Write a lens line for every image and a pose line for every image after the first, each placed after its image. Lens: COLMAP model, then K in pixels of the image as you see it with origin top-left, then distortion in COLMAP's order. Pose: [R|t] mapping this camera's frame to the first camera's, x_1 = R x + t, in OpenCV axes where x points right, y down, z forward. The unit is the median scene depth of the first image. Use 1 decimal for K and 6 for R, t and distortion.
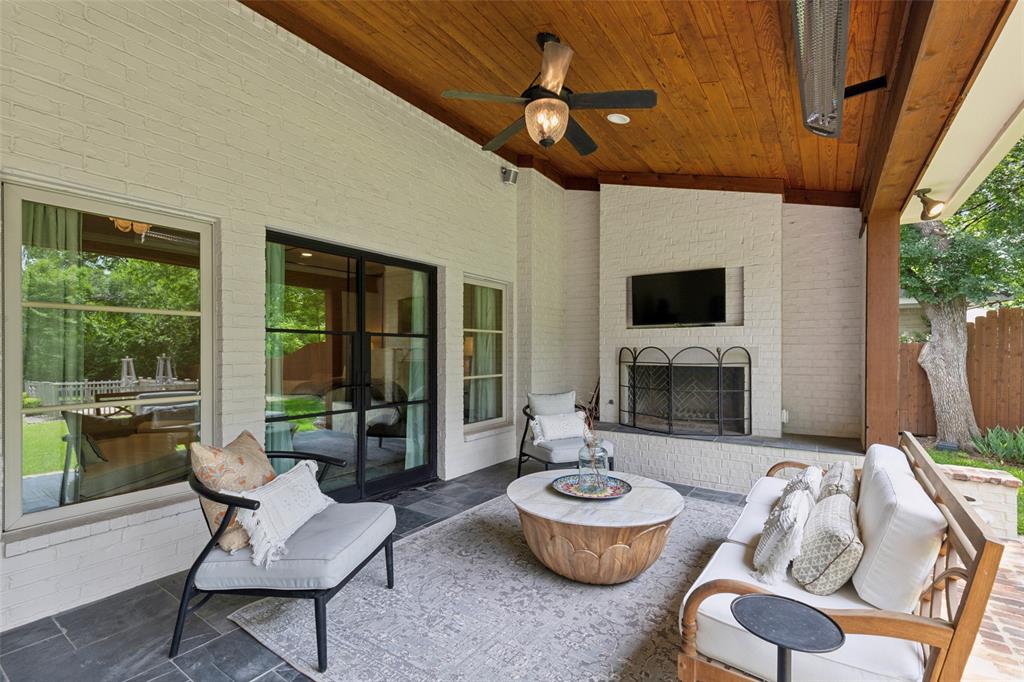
lens RADIAL K [[457.0, 0, 512.2], [0, 457.0, 346.3], [0, 0, 1]] dist [-0.000696, -0.000011]
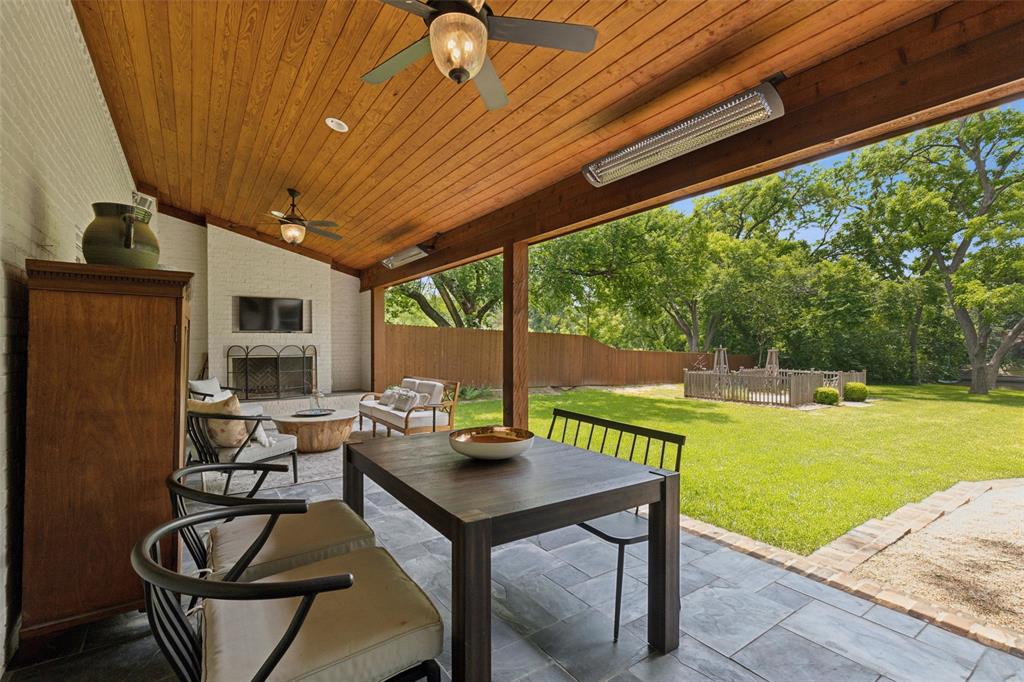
lens RADIAL K [[457.0, 0, 512.9], [0, 457.0, 341.9], [0, 0, 1]] dist [-0.000696, -0.000011]
pose [[0.353444, 0.002238, 0.935453, -0.879995], [-0.001595, 0.999997, -0.001790, -0.009280], [-0.935454, -0.000859, 0.353446, -0.364138]]
